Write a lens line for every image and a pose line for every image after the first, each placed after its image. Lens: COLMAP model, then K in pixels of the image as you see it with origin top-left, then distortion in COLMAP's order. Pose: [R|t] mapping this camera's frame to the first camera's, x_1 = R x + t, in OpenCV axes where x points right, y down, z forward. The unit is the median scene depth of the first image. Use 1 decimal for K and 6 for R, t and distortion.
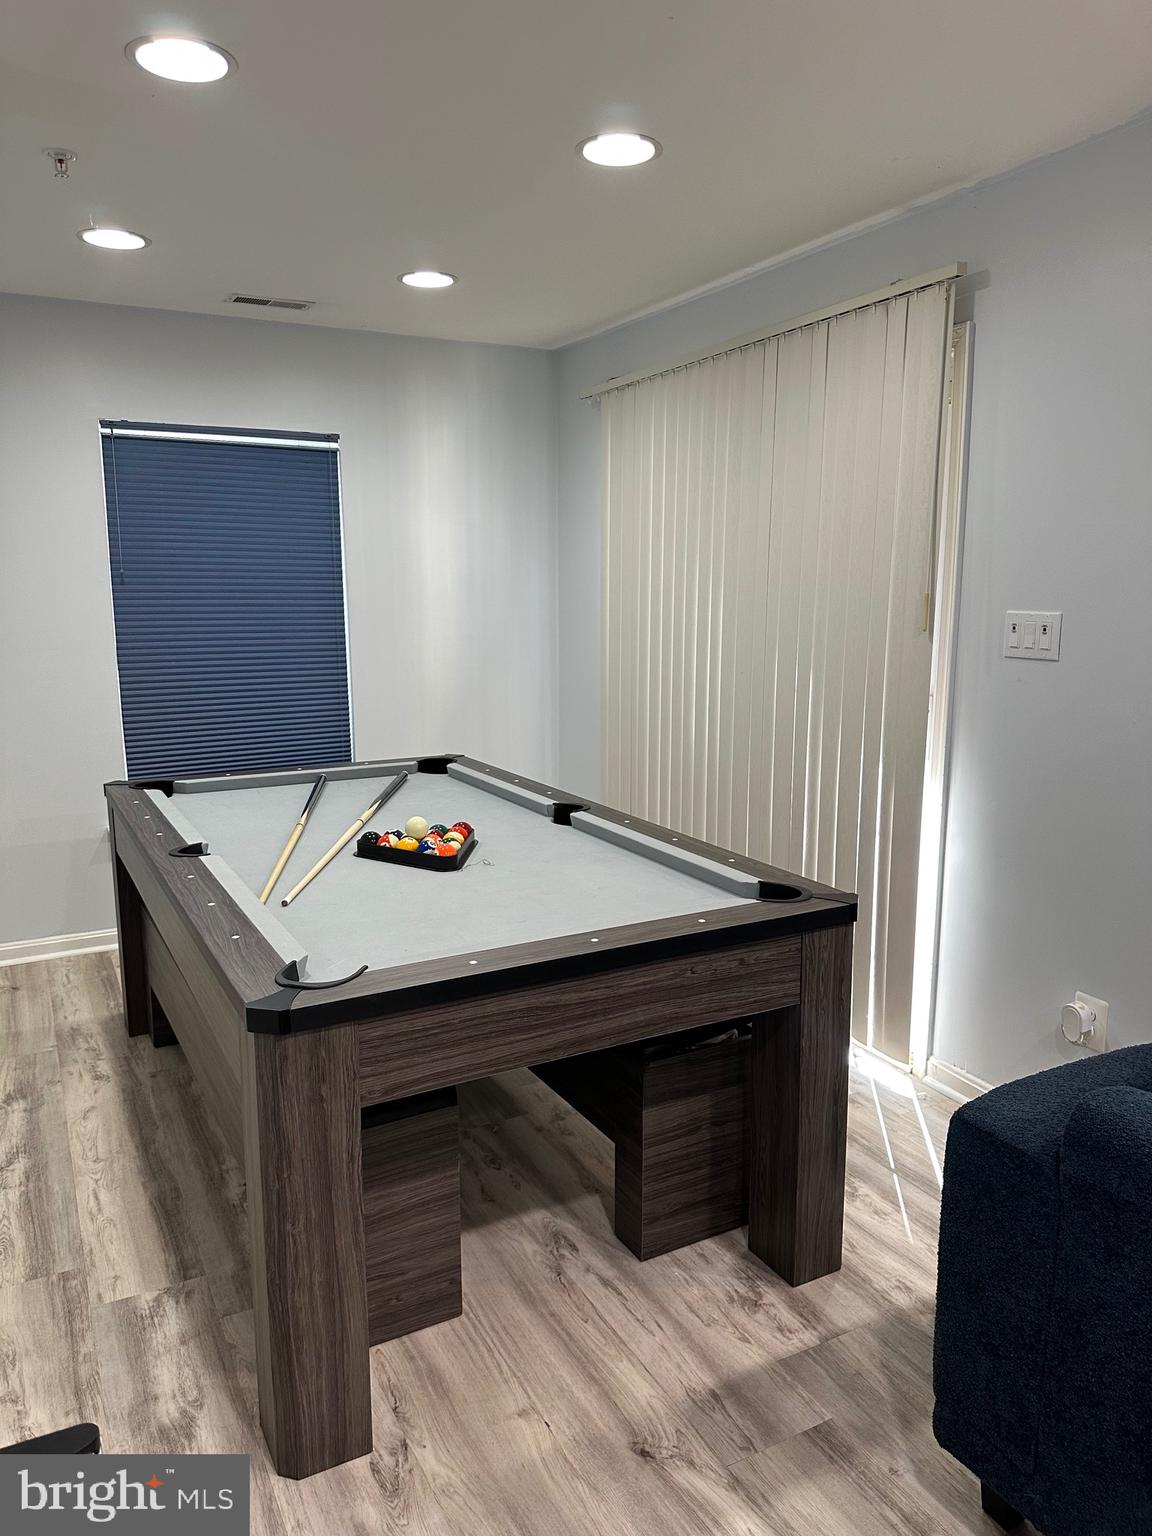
lens RADIAL K [[1082.6, 0, 581.4], [0, 1082.6, 766.0], [0, 0, 1]] dist [0.070480, -0.085507]
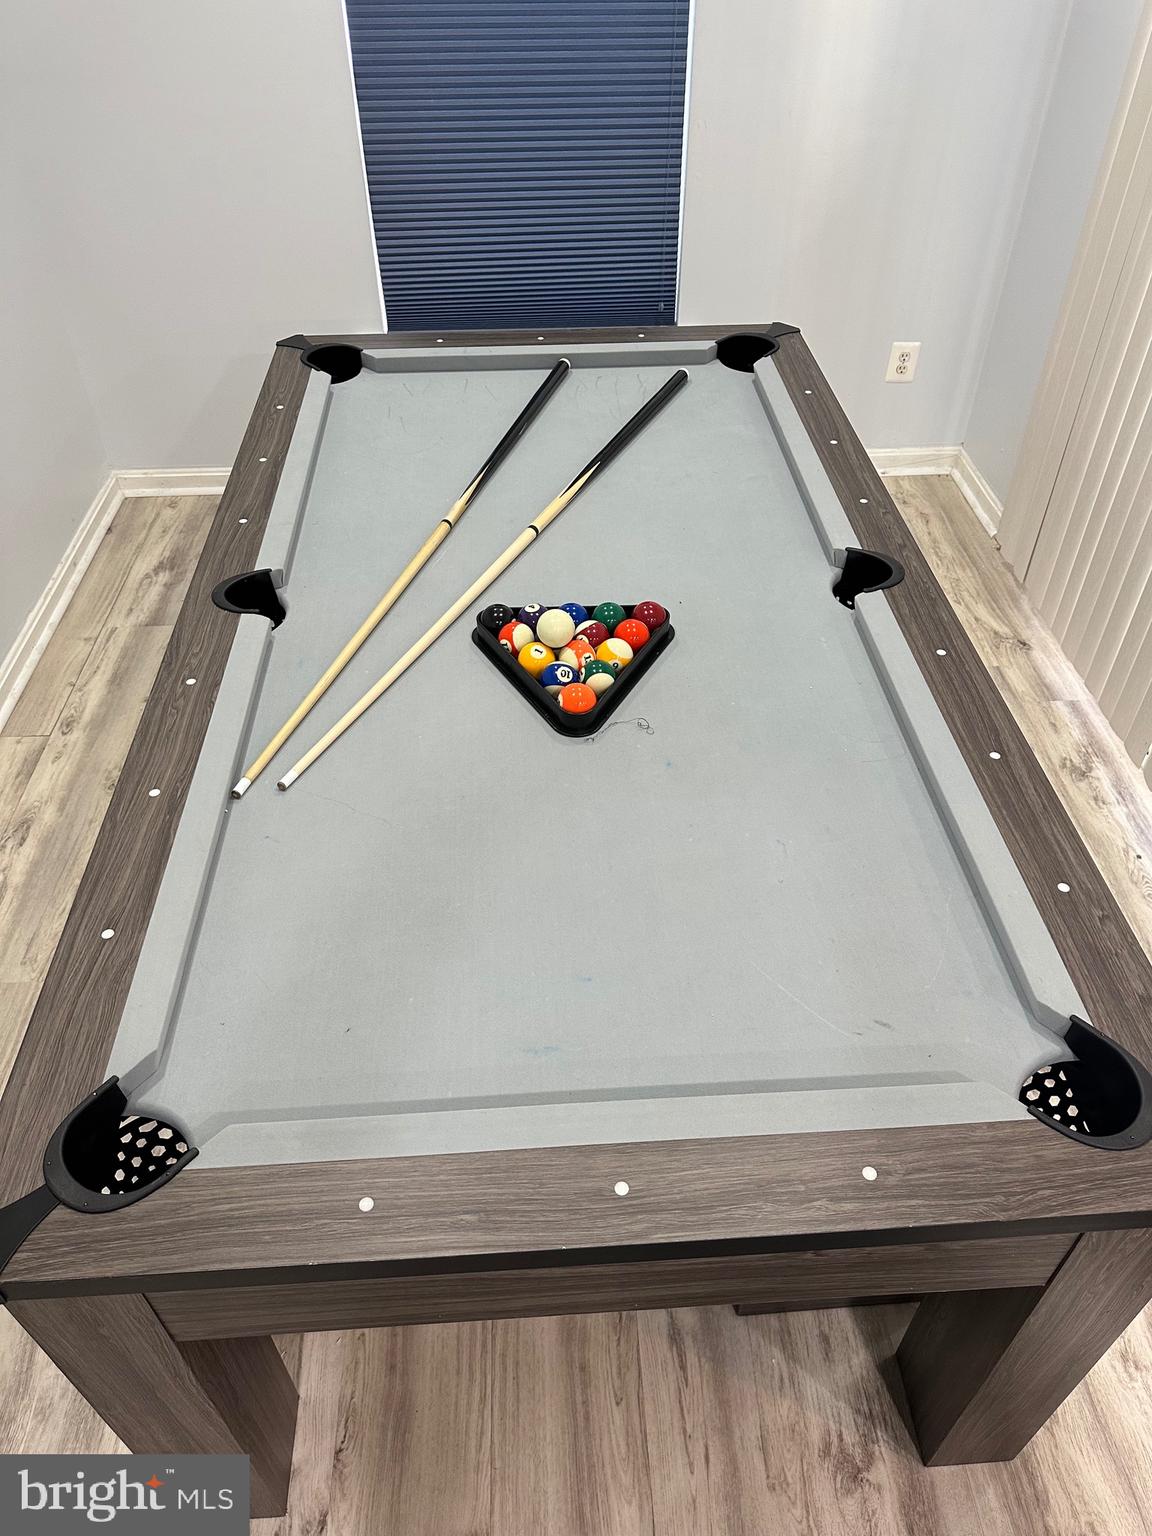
lens RADIAL K [[1082.6, 0, 576.0], [0, 1082.6, 775.3], [0, 0, 1]] dist [0.070480, -0.085507]
pose [[0.903811, 0.288320, -0.316222, 0.089276], [-0.066338, 0.824422, 0.562074, -0.260508], [0.422758, -0.487031, 0.764249, 0.602123]]
